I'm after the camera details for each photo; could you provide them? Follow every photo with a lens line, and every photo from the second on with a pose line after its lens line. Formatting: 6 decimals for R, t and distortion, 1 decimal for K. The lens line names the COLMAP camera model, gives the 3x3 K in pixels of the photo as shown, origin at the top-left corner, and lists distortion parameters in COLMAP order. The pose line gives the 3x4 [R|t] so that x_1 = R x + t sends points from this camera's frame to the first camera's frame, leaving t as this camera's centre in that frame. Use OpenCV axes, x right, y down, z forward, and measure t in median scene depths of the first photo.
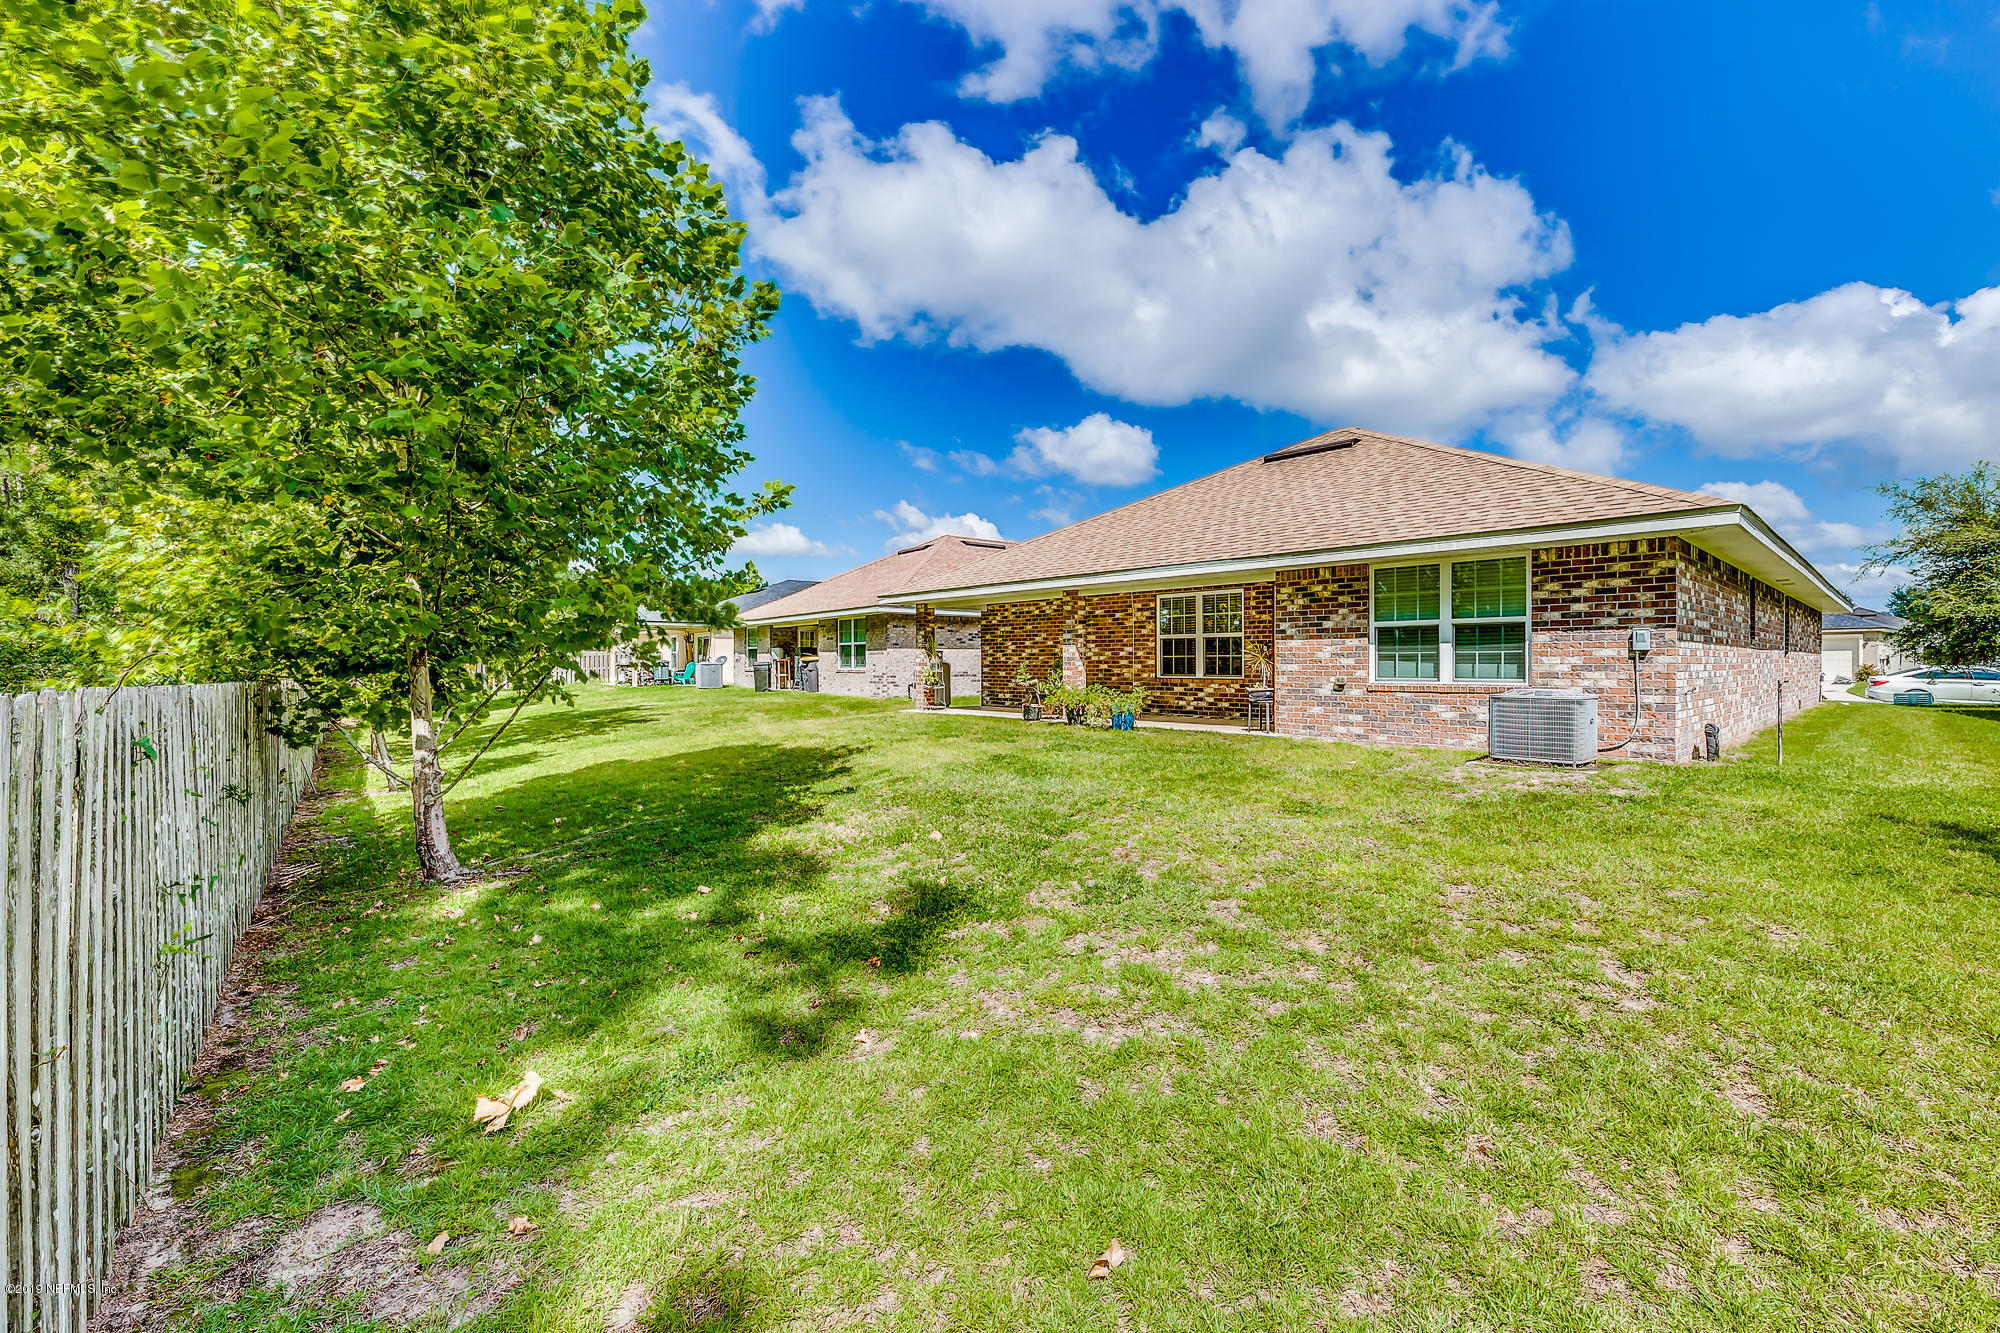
lens RADIAL K [[847.3, 0, 1003.7], [0, 847.3, 661.4], [0, 0, 1]] dist [0.001971, -0.001347]
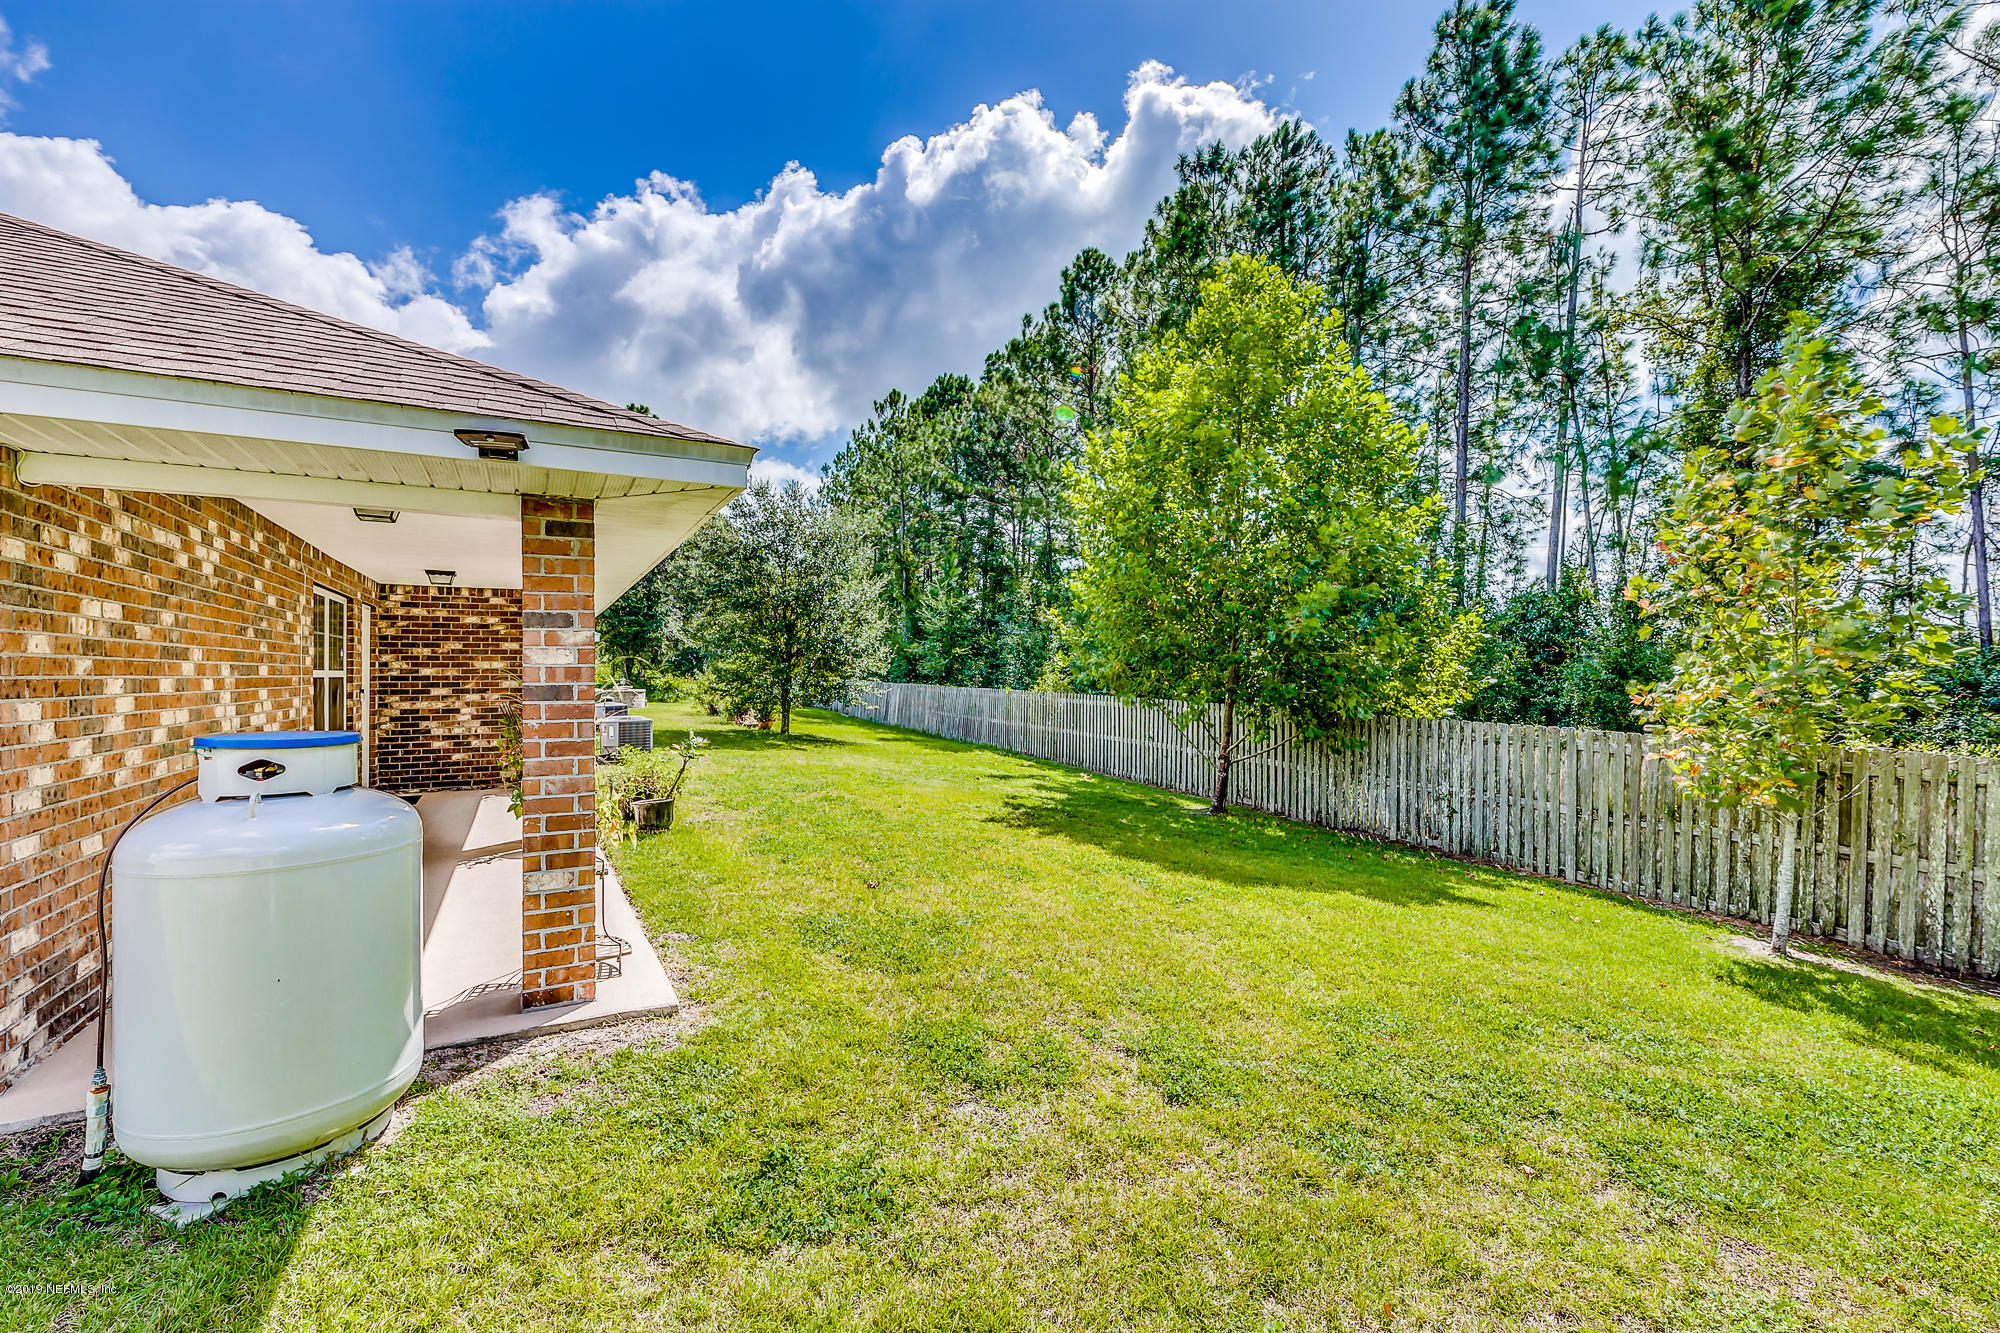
lens RADIAL K [[847.3, 0, 1001.7], [0, 847.3, 667.4], [0, 0, 1]] dist [0.001971, -0.001347]
pose [[-0.971082, 0.002464, 0.238735, -0.406691], [0.000085, 0.999950, -0.009973, -0.038683], [-0.238748, -0.009664, -0.971034, 1.898533]]
